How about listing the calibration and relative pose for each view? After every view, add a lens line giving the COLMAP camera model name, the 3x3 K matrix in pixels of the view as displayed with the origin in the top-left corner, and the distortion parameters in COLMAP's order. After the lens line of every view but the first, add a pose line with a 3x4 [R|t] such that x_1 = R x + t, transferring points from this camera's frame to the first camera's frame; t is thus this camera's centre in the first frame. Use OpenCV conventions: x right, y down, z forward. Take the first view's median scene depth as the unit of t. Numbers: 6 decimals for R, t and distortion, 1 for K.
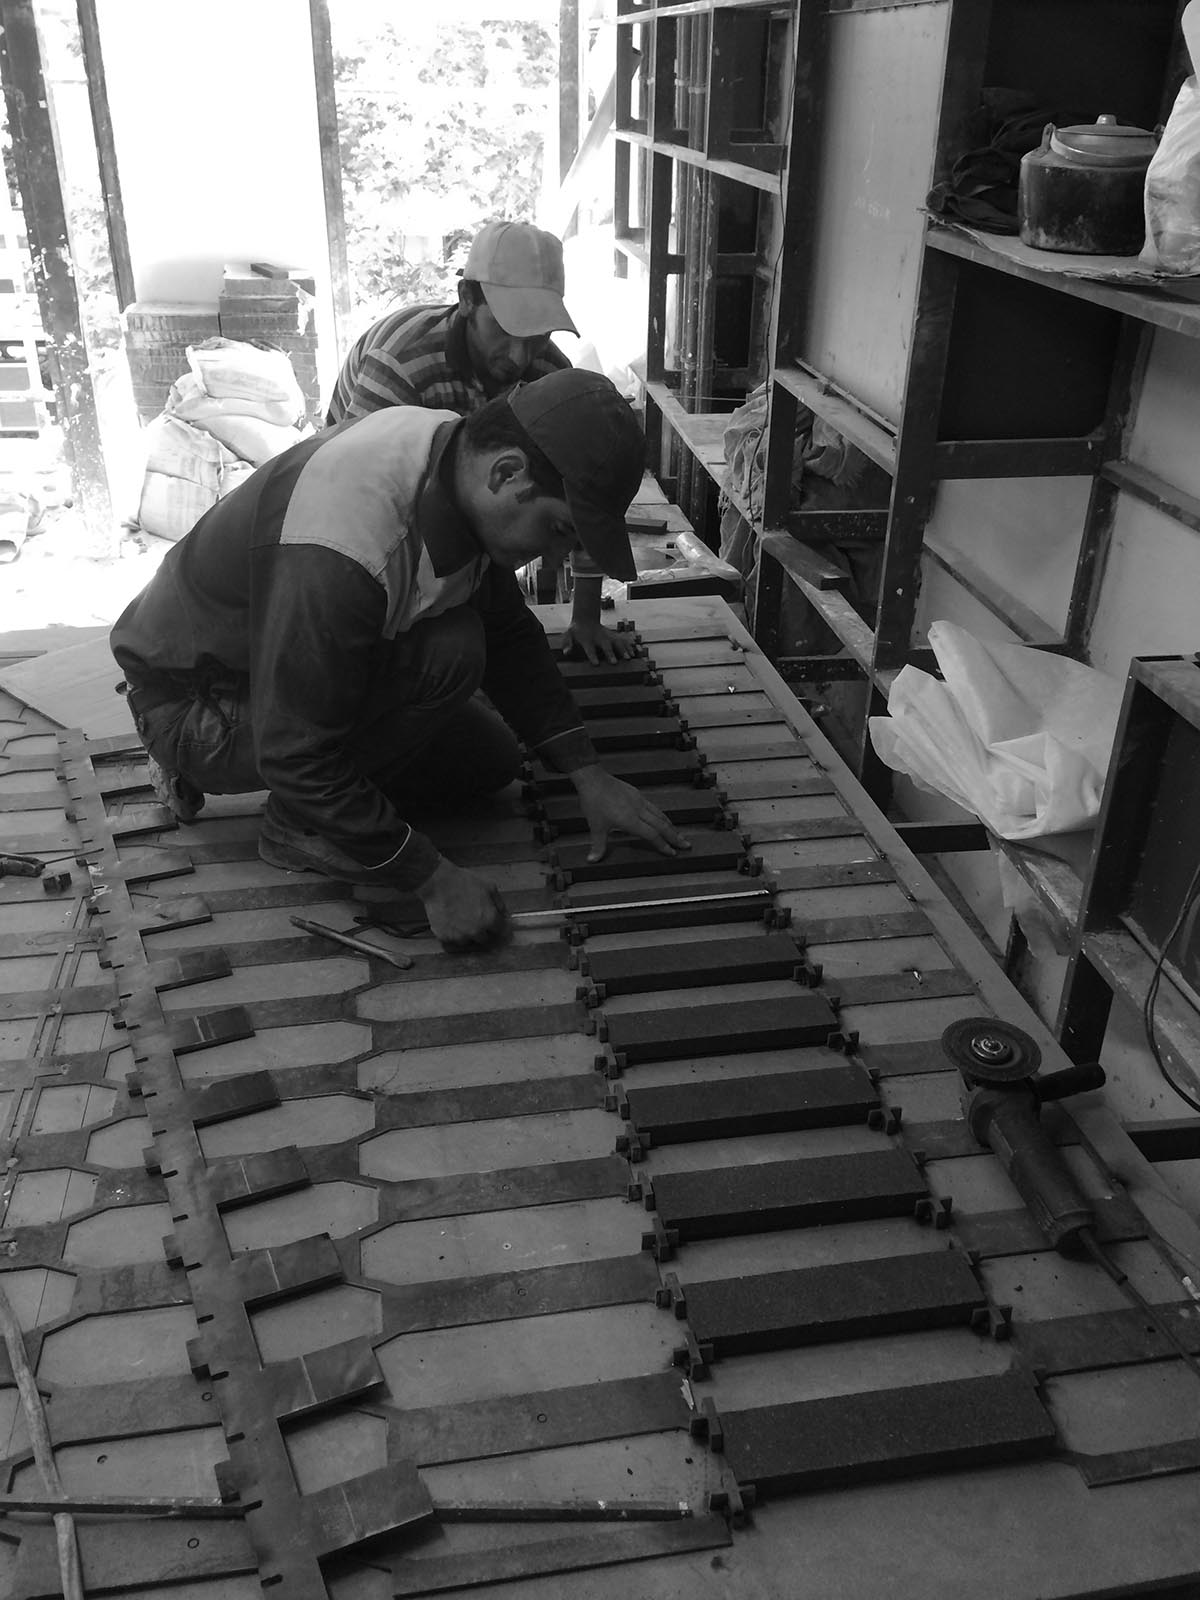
lens RADIAL K [[1386.7, 0, 612.8], [0, 1386.7, 806.5], [0, 0, 1]] dist [0.026235, -0.001617]
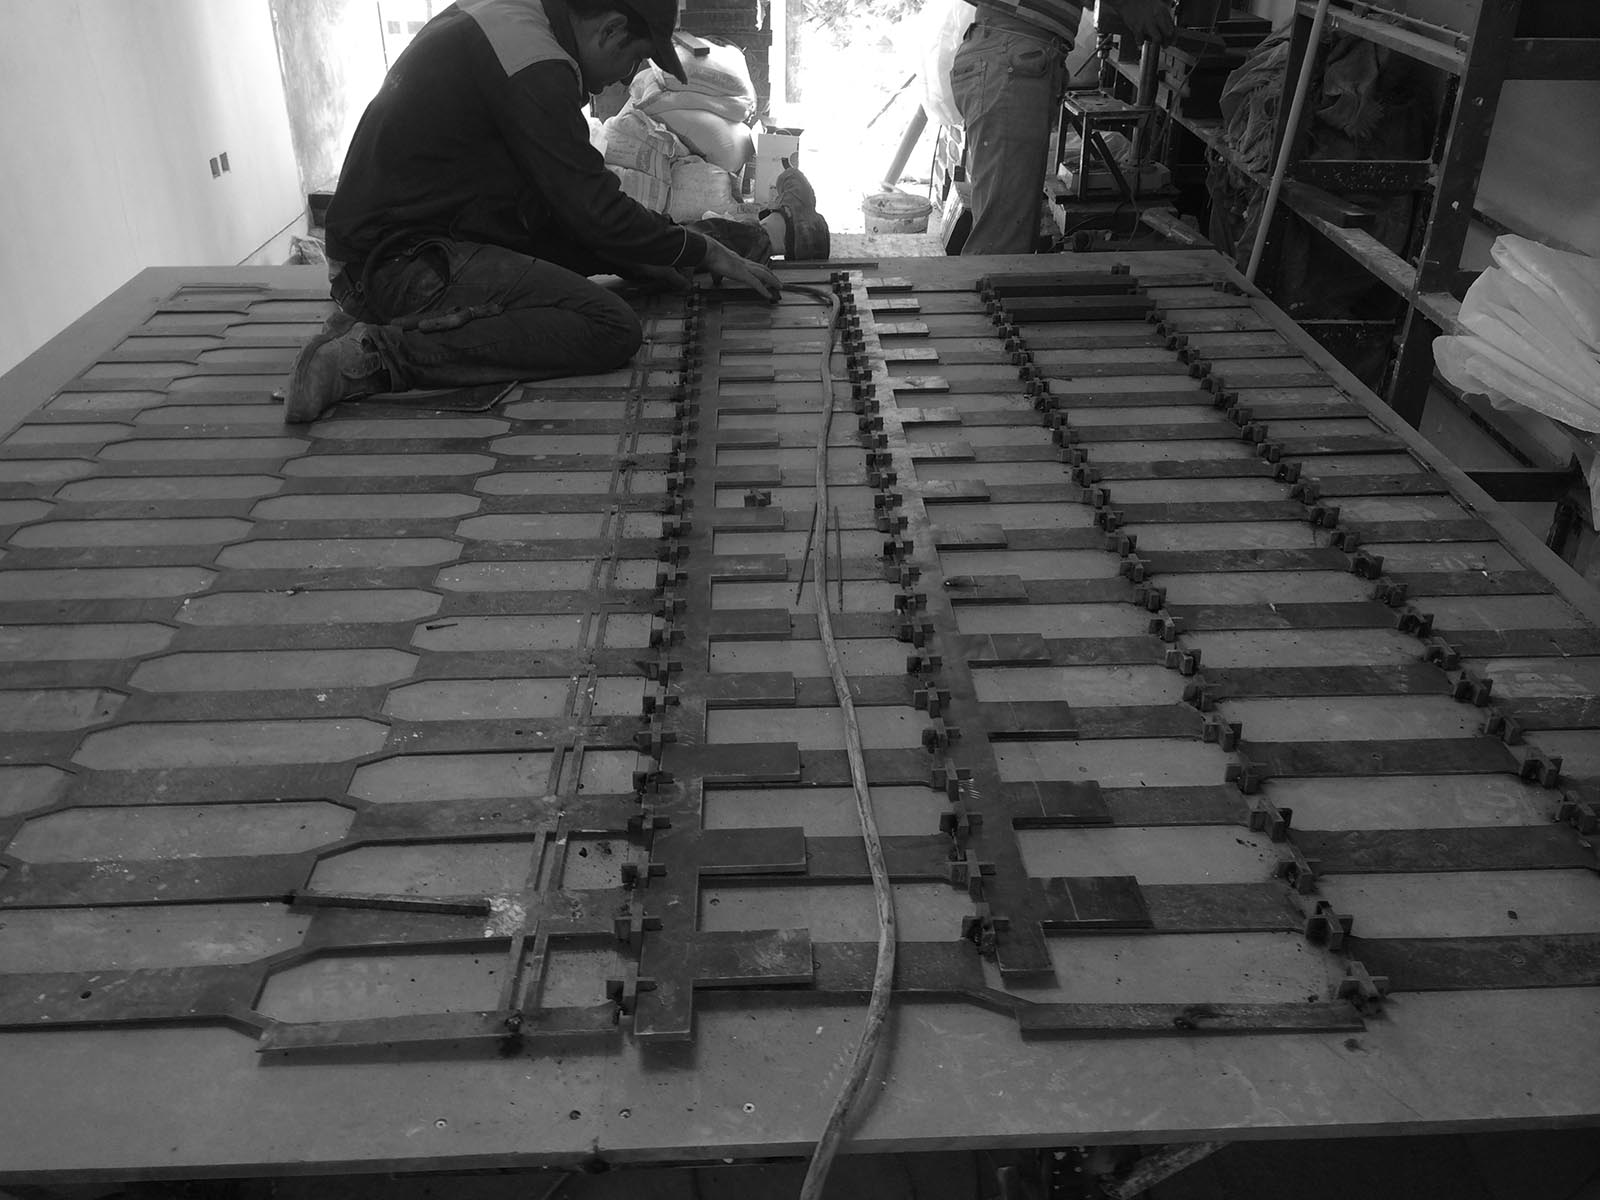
lens RADIAL K [[1386.7, 0, 794.9], [0, 1386.7, 592.9], [0, 0, 1]] dist [0.026235, -0.001617]
pose [[0.989644, 0.053905, -0.133039, -0.120863], [-0.051910, 0.998482, 0.018427, 0.143505], [0.133830, -0.011330, 0.990939, -0.003746]]
